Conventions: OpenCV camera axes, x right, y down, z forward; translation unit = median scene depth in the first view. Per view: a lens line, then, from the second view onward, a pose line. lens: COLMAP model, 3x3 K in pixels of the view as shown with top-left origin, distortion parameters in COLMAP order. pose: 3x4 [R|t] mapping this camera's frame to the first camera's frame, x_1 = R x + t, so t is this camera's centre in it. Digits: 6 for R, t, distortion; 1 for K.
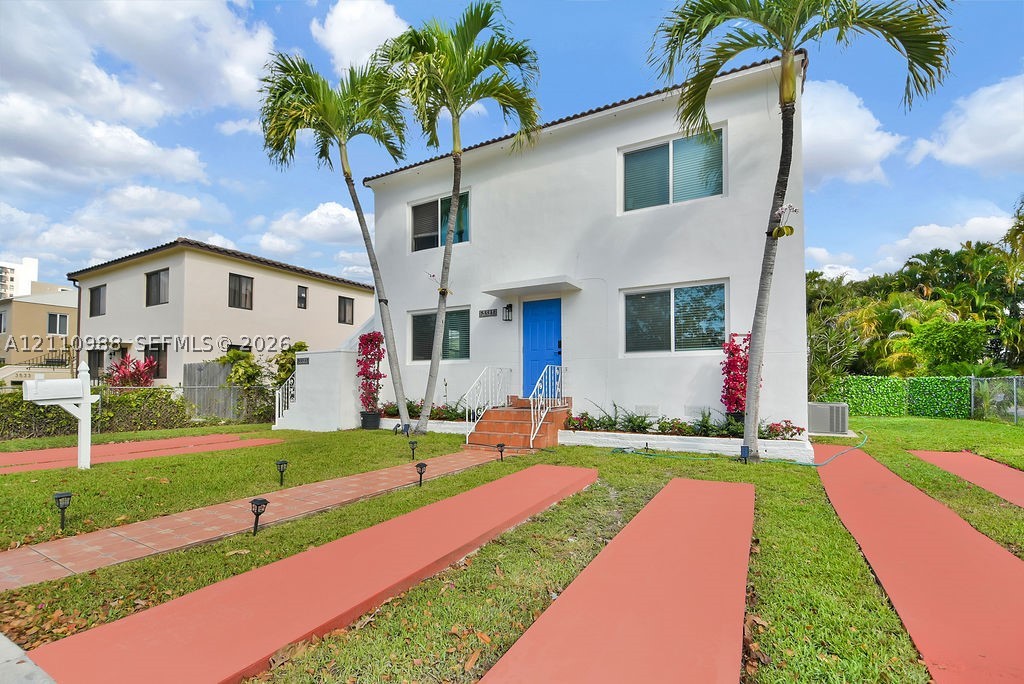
lens RADIAL K [[442.7, 0, 528.9], [0, 442.7, 373.4], [0, 0, 1]] dist [0.001550, -0.000062]
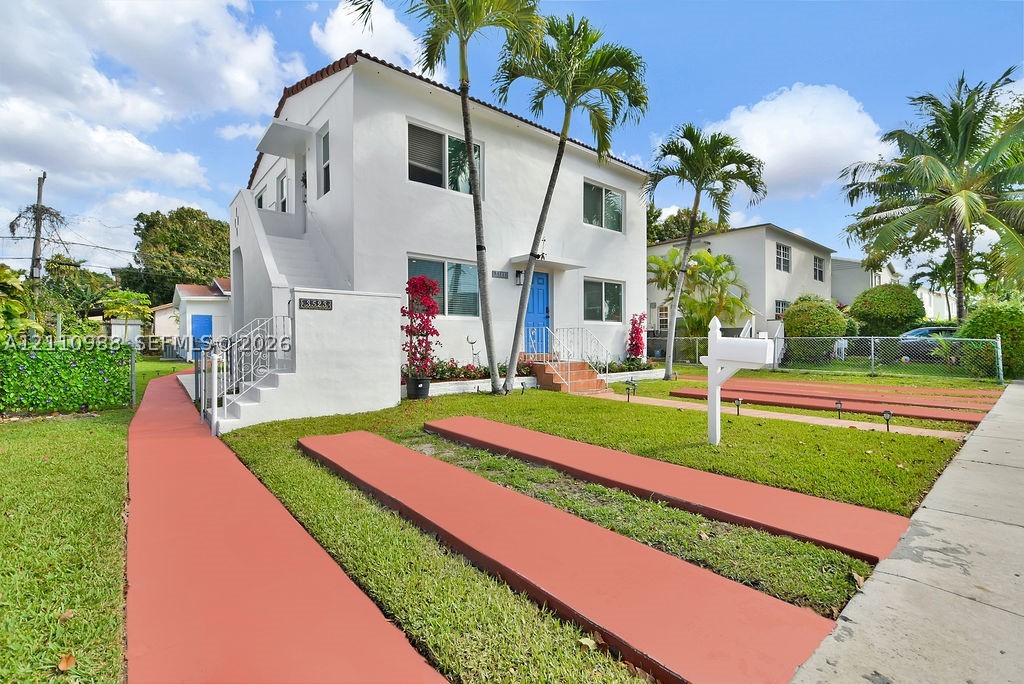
lens RADIAL K [[453.9, 0, 512.0], [0, 453.9, 342.0], [0, 0, 1]] dist [-0.001885, -0.000995]
pose [[0.383648, -0.001372, 0.923478, -1.057849], [-0.023200, 0.999669, 0.011123, 0.012284], [-0.923188, -0.025692, 0.383489, 0.543708]]
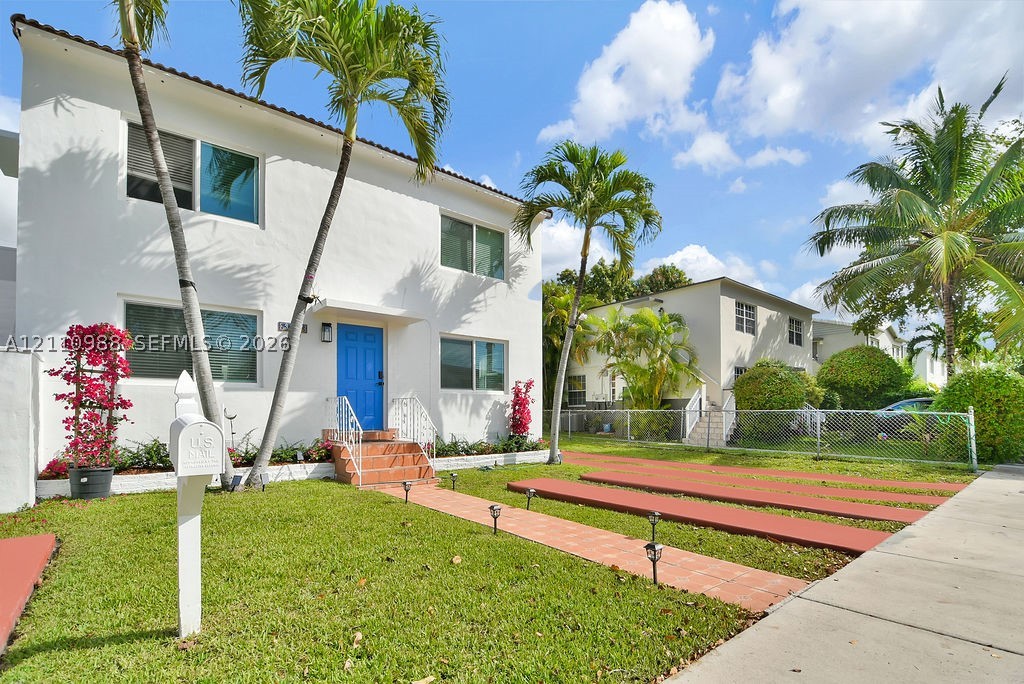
lens RADIAL K [[462.8, 0, 516.6], [0, 462.8, 404.5], [0, 0, 1]] dist [0.002639, 0.000384]
pose [[0.400552, 0.018072, 0.916096, -0.684242], [-0.022909, 0.999690, -0.009704, 0.002286], [-0.915988, -0.017099, 0.400842, 0.283565]]
